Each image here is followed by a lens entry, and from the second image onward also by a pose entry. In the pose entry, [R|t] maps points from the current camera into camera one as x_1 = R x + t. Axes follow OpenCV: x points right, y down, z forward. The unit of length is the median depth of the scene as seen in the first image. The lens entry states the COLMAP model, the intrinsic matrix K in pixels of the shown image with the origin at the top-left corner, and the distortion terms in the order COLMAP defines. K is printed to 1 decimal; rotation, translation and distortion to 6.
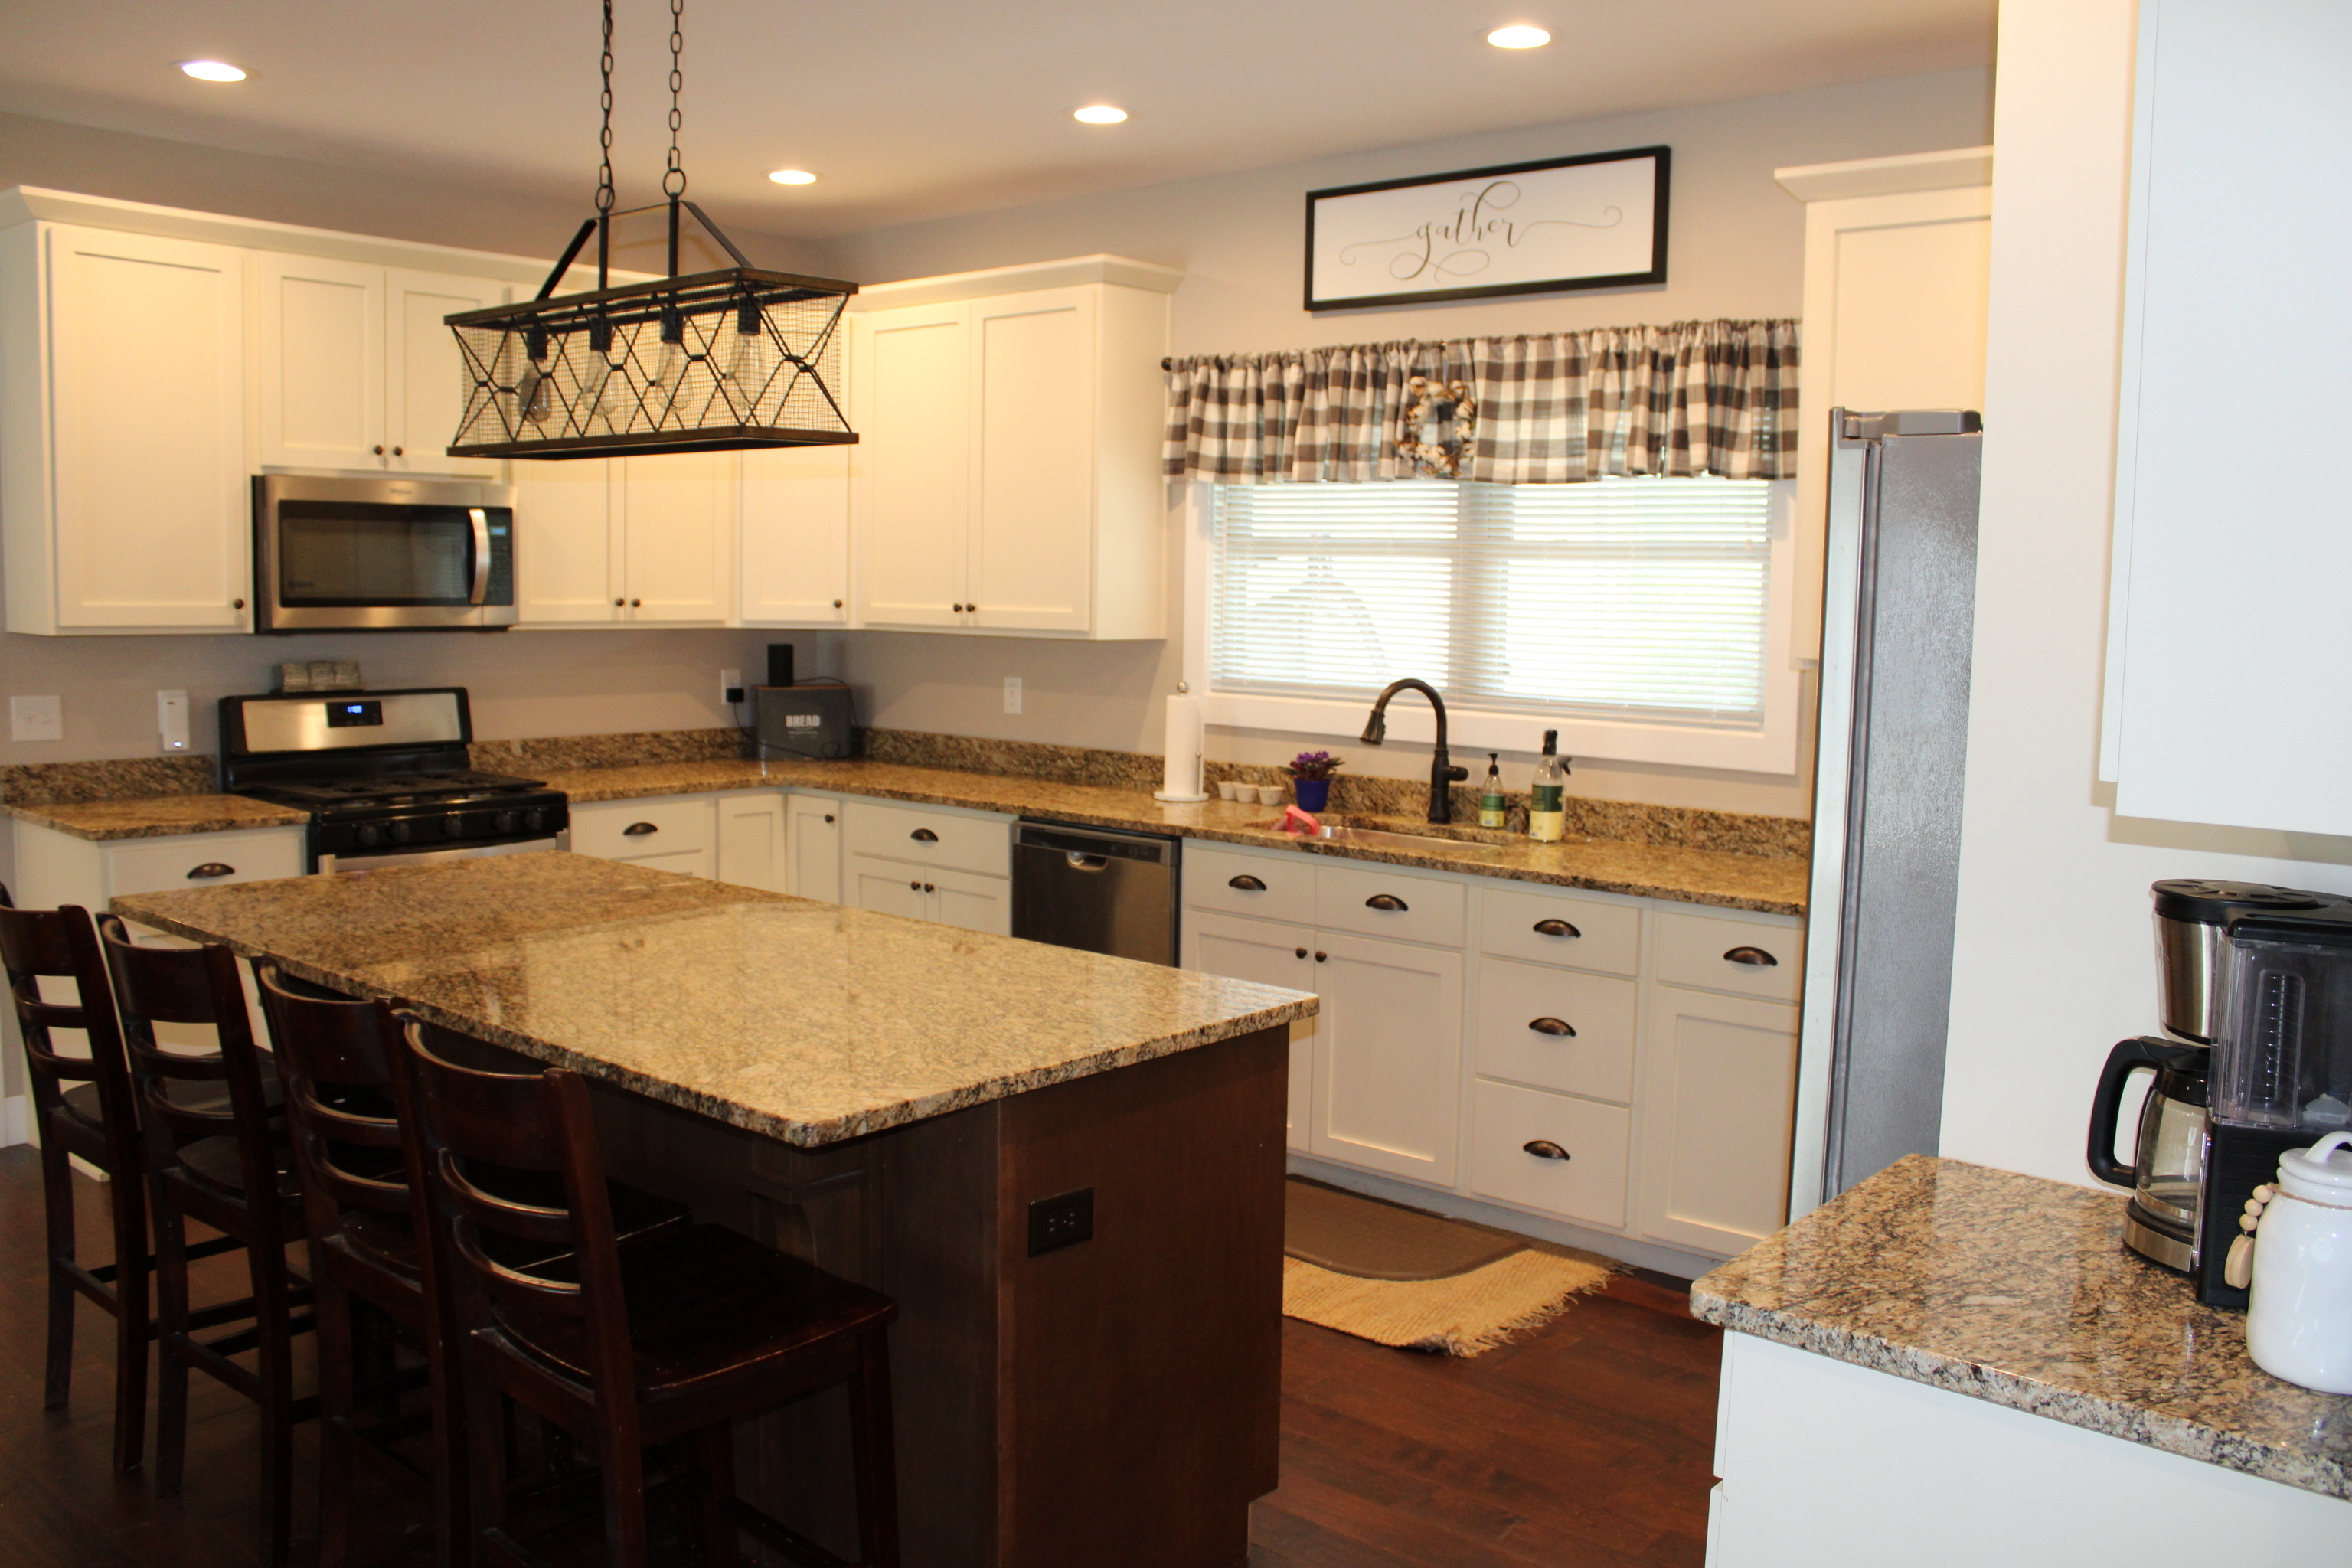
lens RADIAL K [[1960.2, 0, 1200.0], [0, 1960.2, 782.8], [0, 0, 1]] dist [-0.155114, 0.133640]
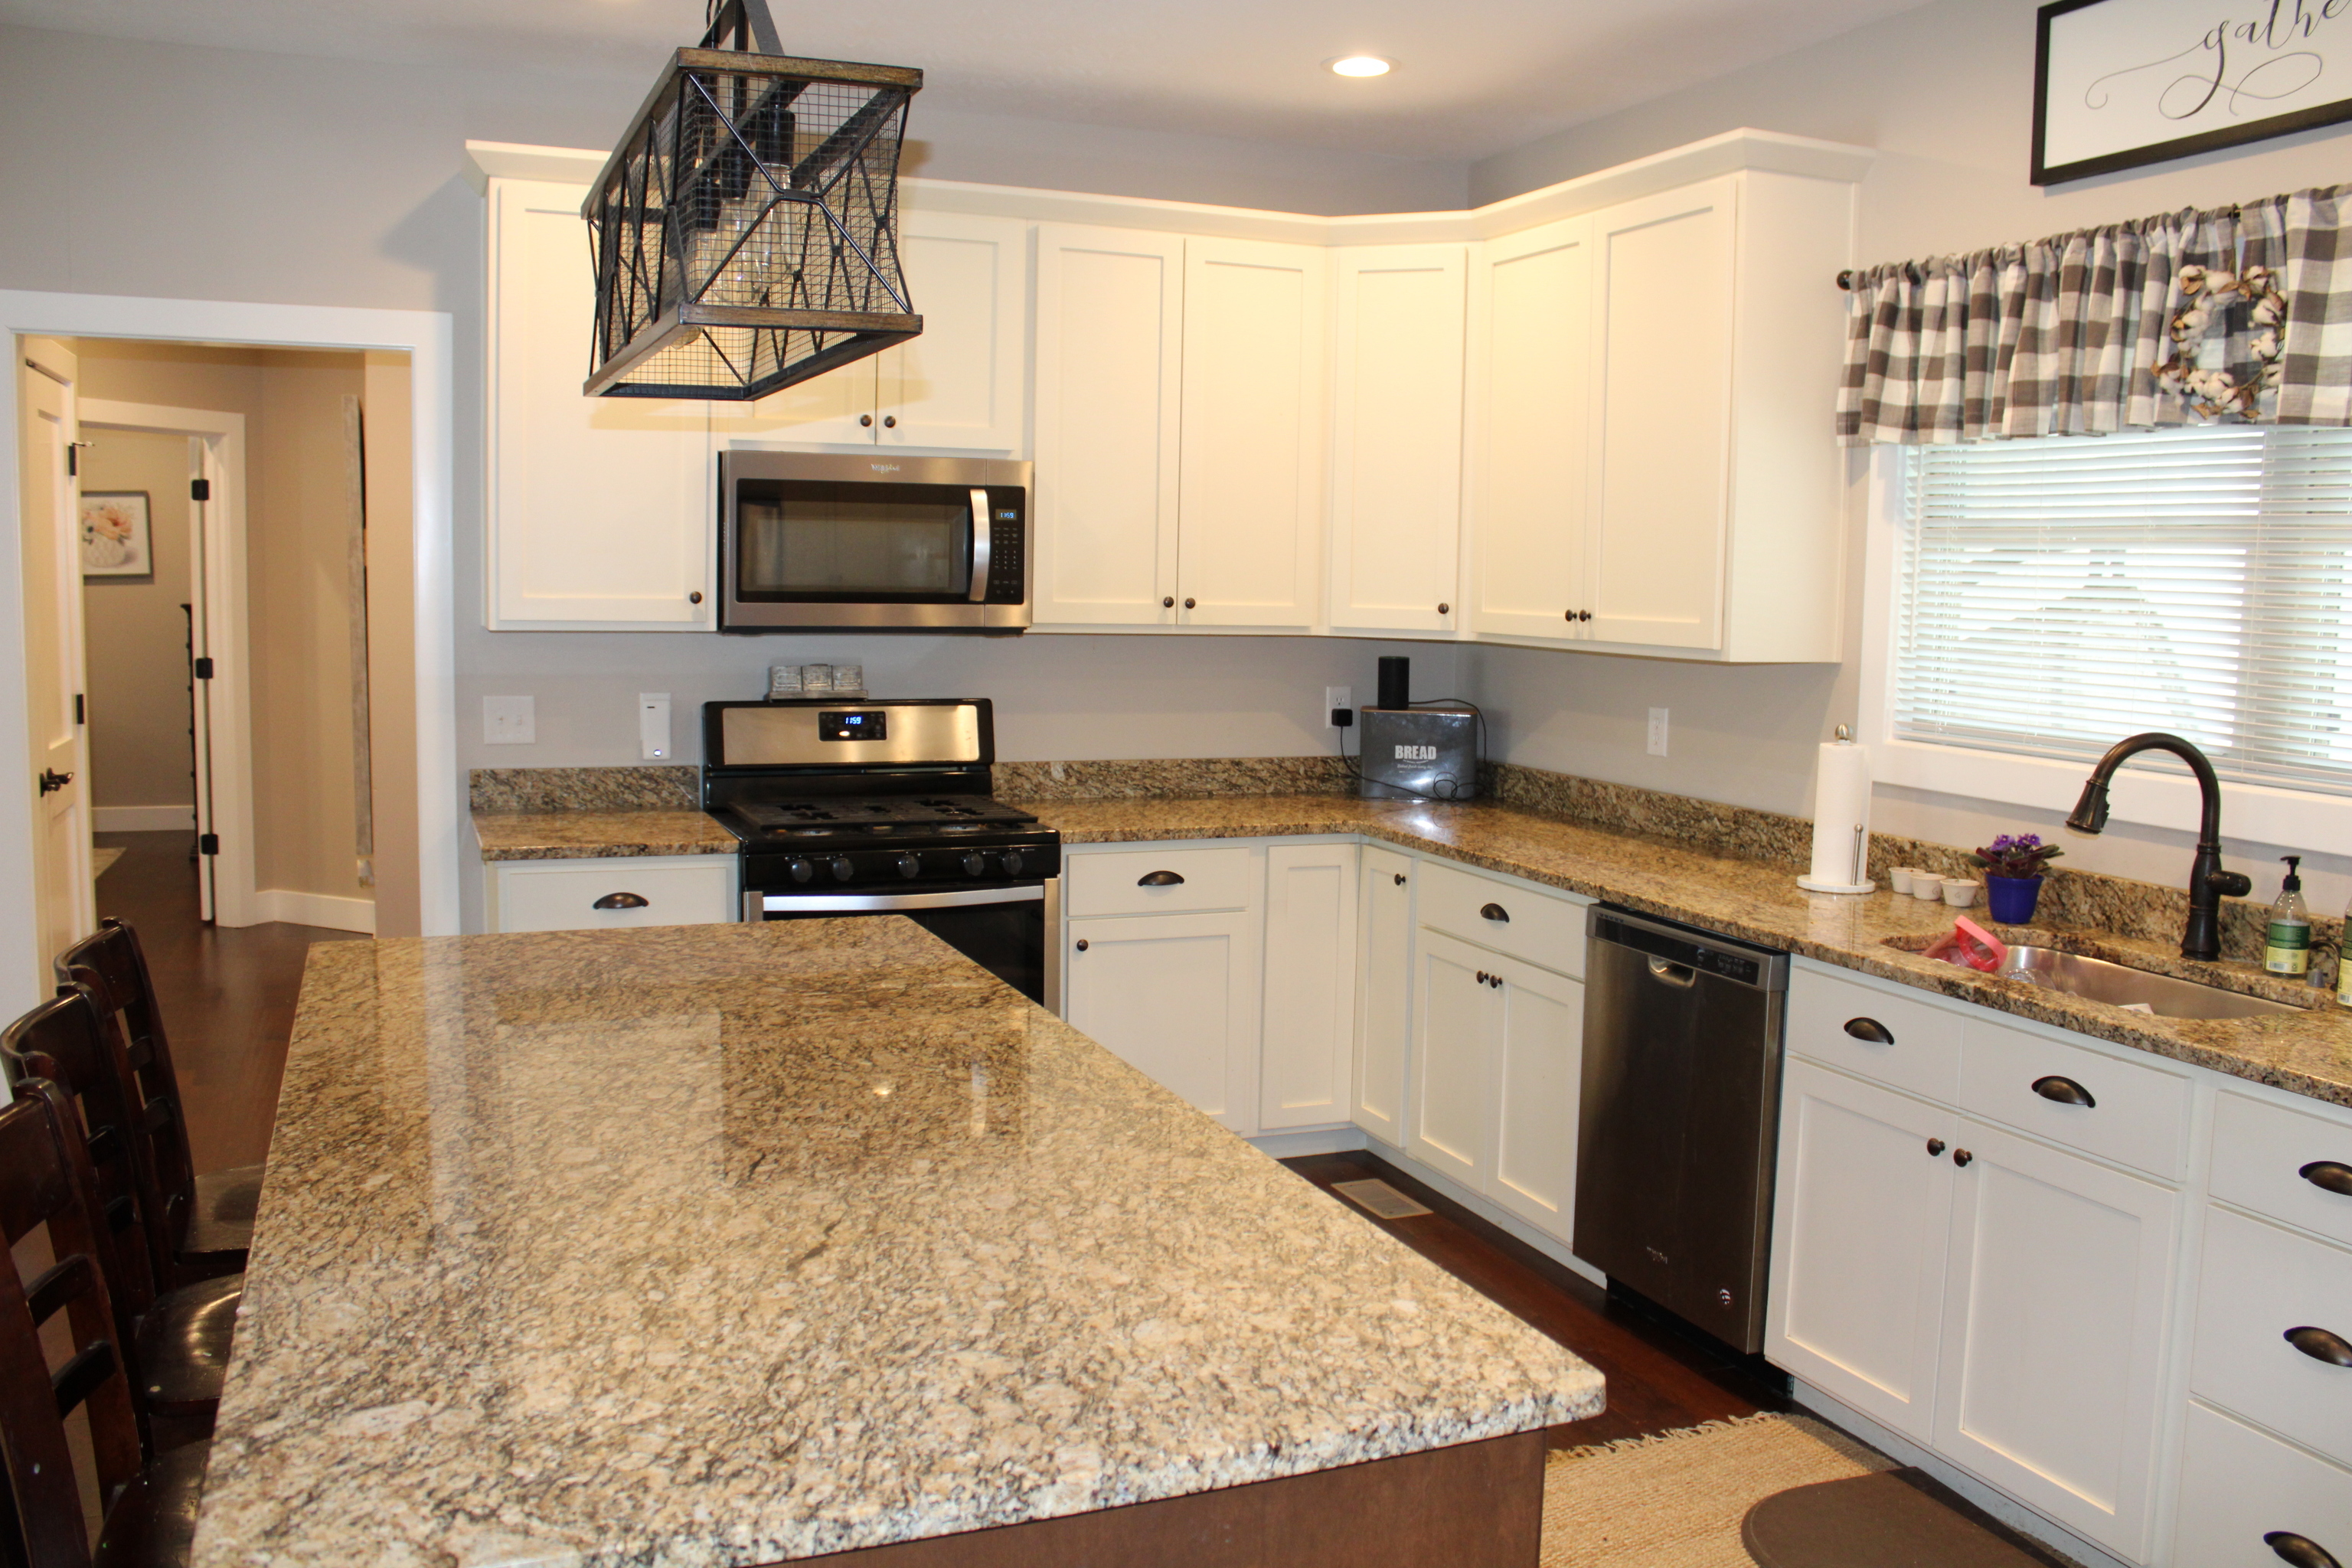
lens RADIAL K [[1960.2, 0, 1197.0], [0, 1960.2, 781.1], [0, 0, 1]] dist [-0.155114, 0.133640]
pose [[0.892410, 0.046221, -0.448853, 0.102672], [-0.049628, 0.998759, 0.004178, -0.023386], [0.448489, 0.018548, 0.893596, 0.287314]]
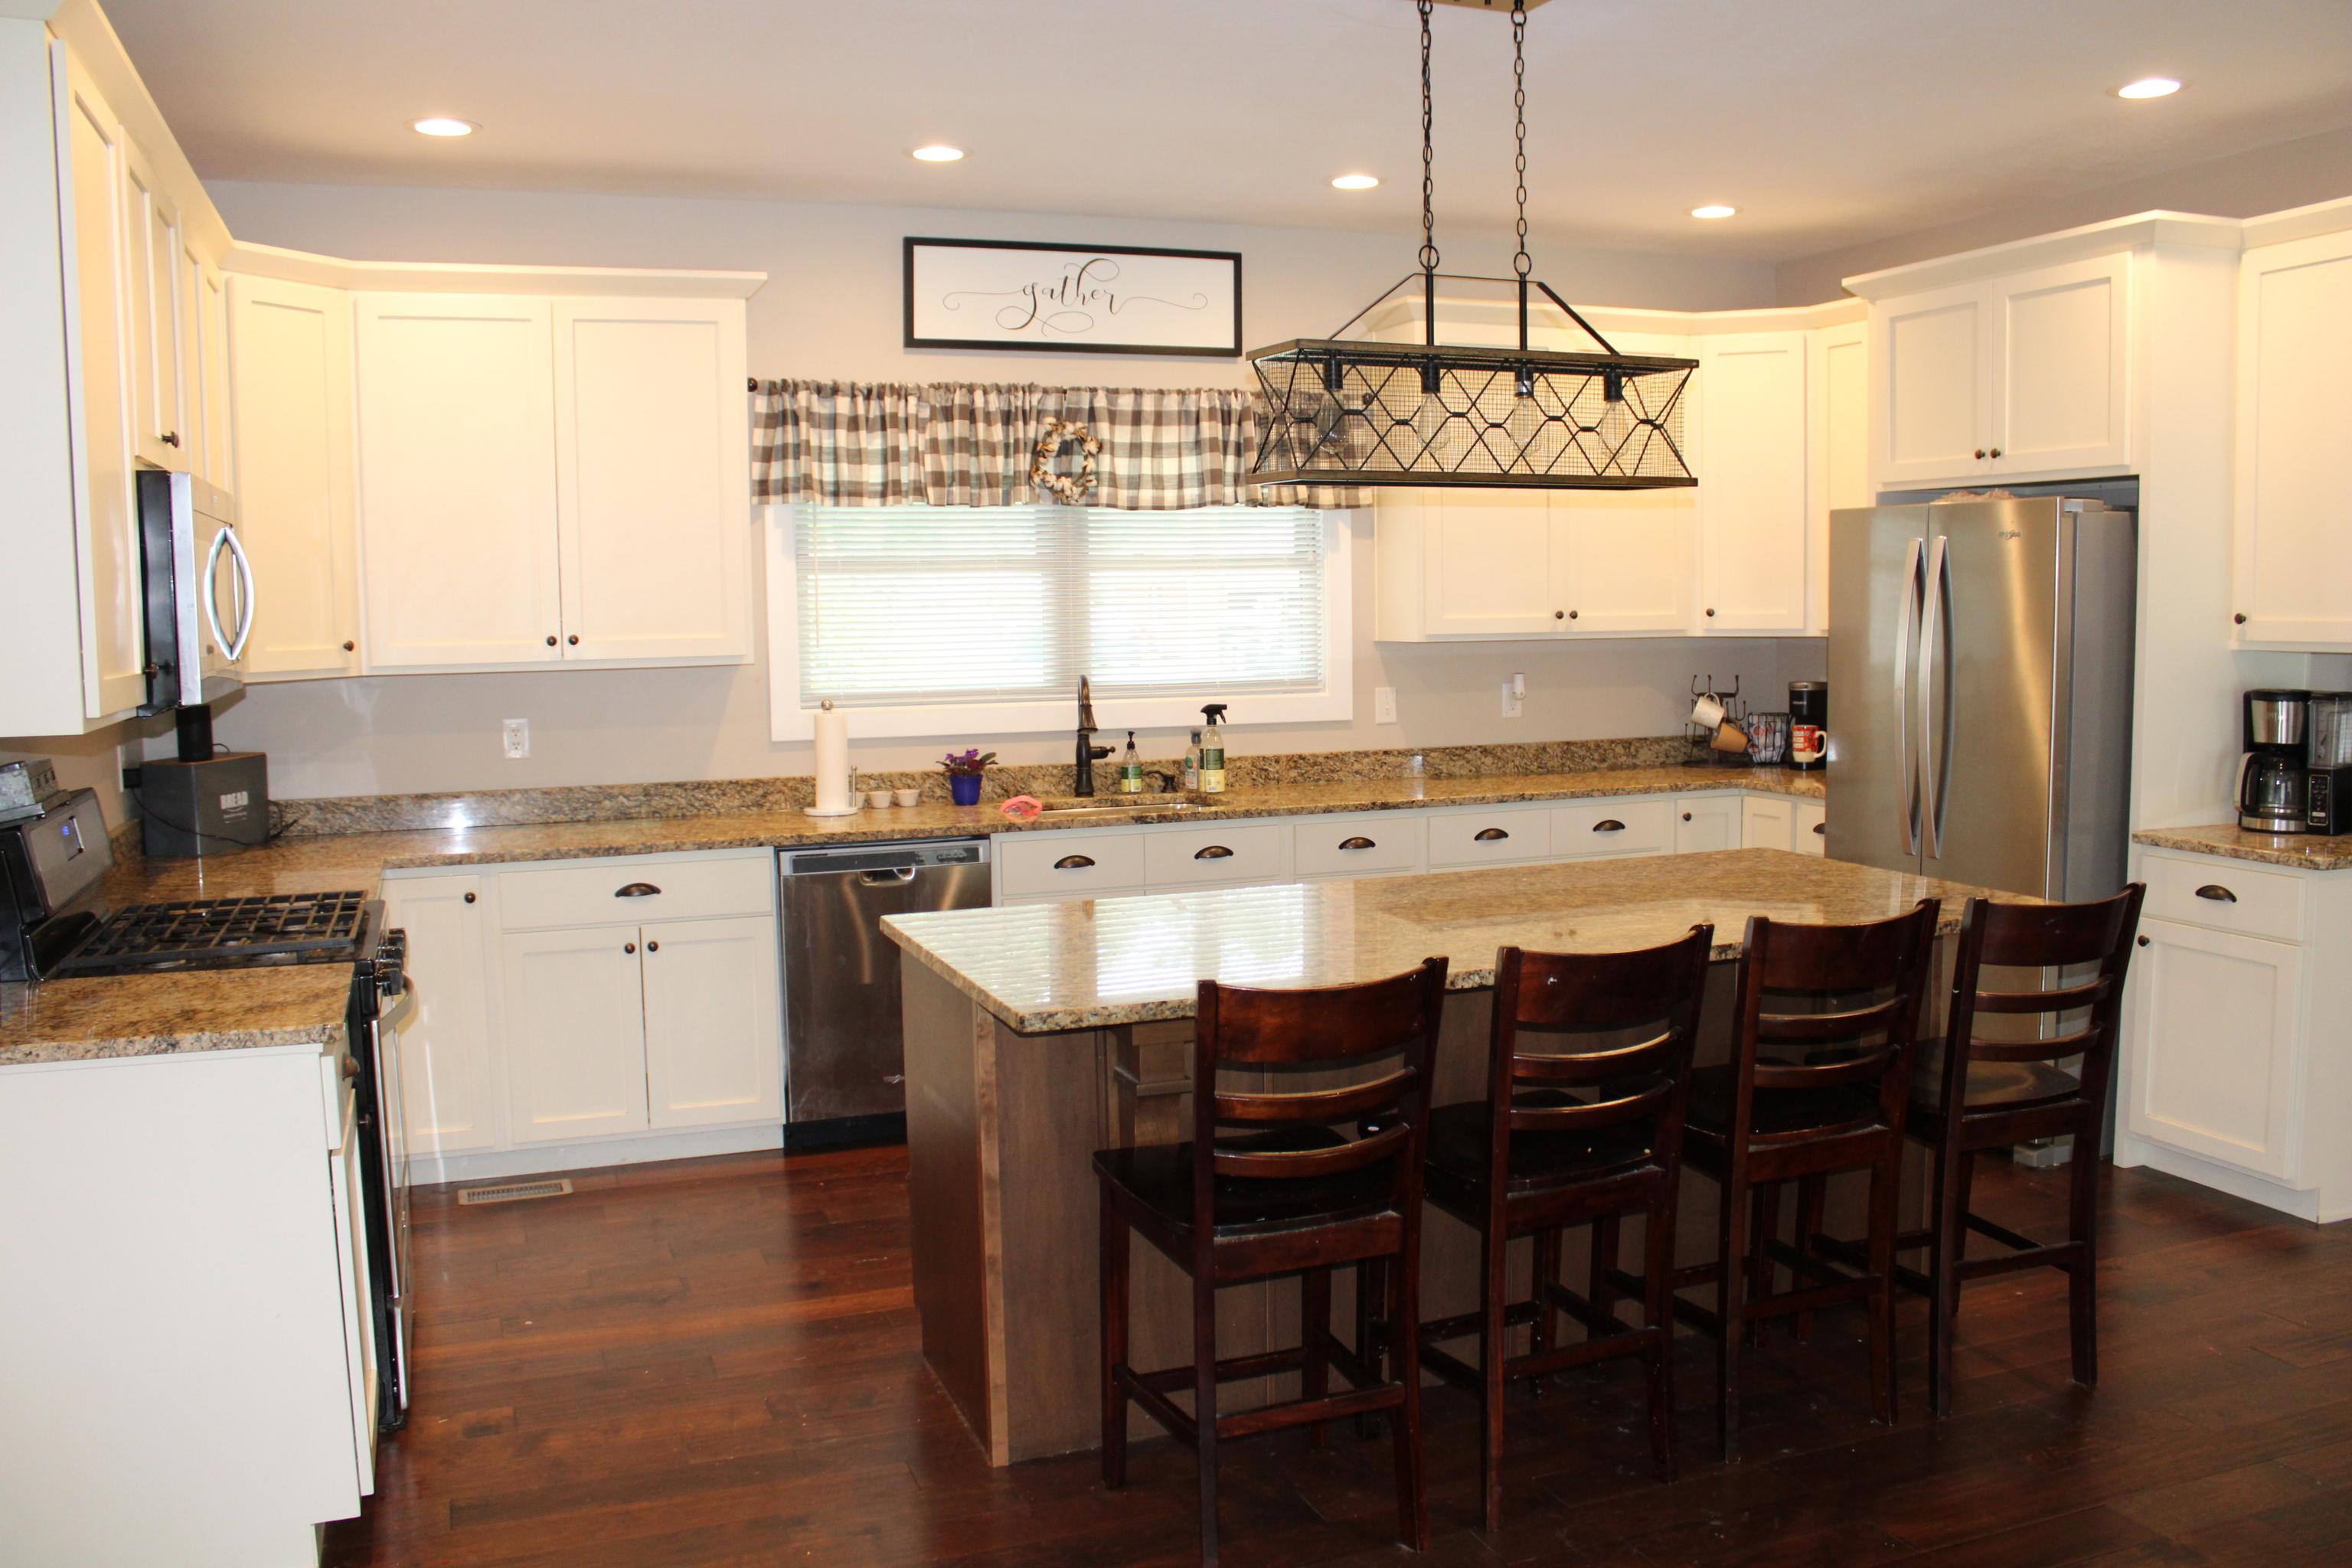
lens RADIAL K [[1960.2, 0, 1181.6], [0, 1960.2, 802.3], [0, 0, 1]] dist [-0.155114, 0.133640]
pose [[0.479044, -0.119122, 0.869671, -0.862719], [0.113526, 0.990836, 0.073185, -0.054827], [-0.870419, 0.063672, 0.488177, 0.365348]]
